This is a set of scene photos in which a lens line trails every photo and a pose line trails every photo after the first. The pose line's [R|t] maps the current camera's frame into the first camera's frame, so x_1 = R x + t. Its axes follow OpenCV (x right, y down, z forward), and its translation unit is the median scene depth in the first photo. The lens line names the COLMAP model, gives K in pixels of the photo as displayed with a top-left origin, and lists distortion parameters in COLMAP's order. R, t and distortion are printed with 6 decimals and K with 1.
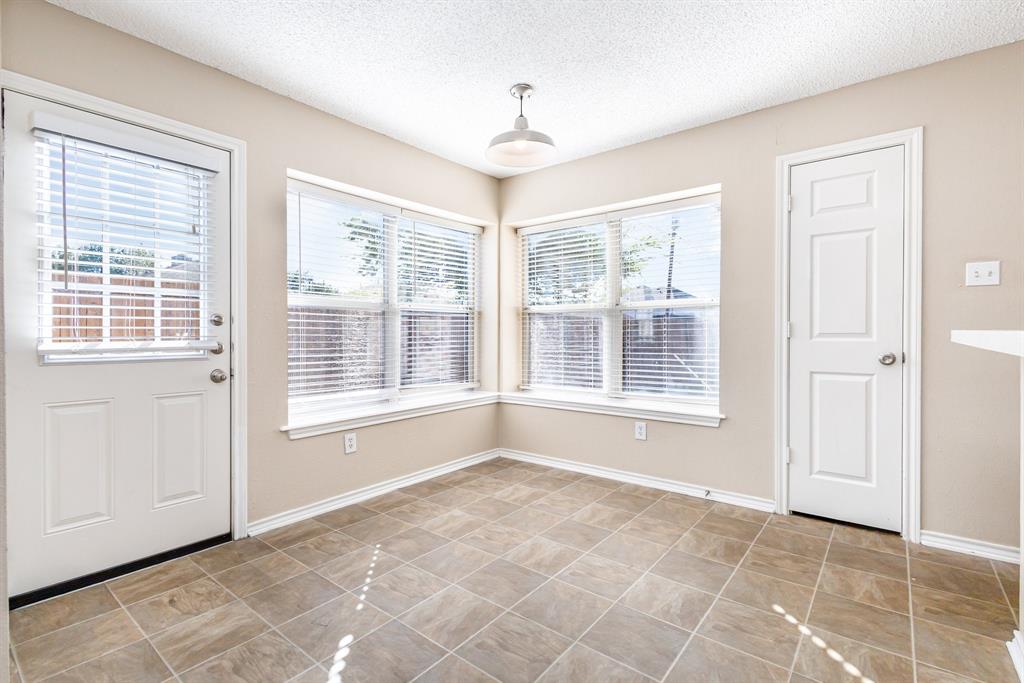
lens RADIAL K [[480.3, 0, 512.0], [0, 480.3, 341.5], [0, 0, 1]] dist [-0.000097, -0.000040]
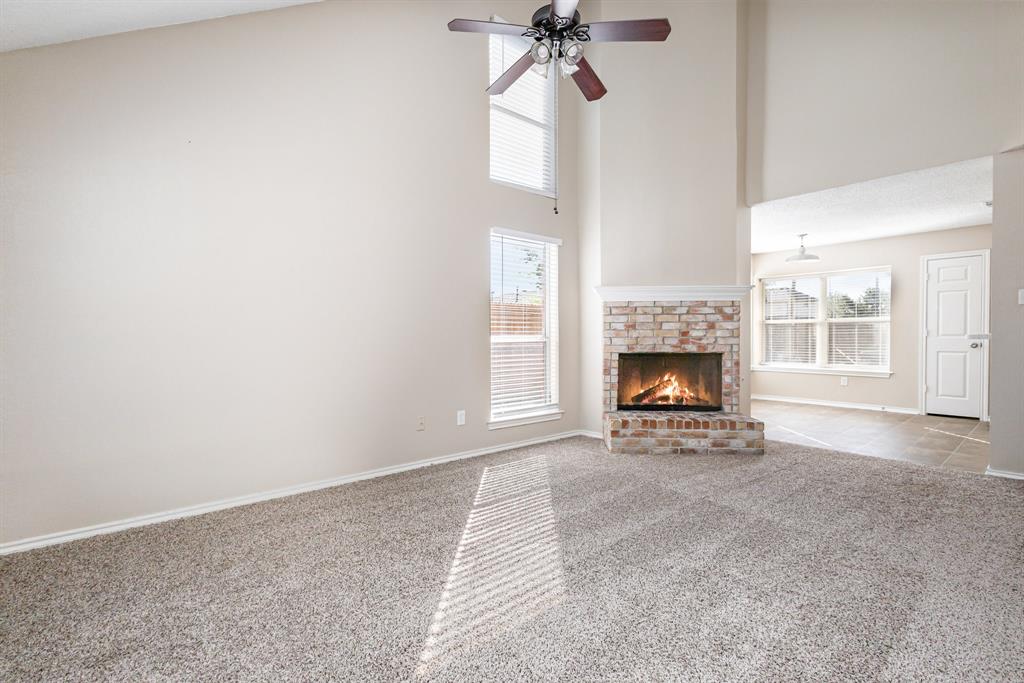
lens RADIAL K [[480.3, 0, 512.0], [0, 480.3, 341.5], [0, 0, 1]] dist [-0.000097, -0.000040]
pose [[0.978018, 0.004383, -0.208473, -0.848199], [-0.003243, 0.999978, 0.005810, 0.010207], [0.208493, -0.005006, 0.978011, -1.594192]]
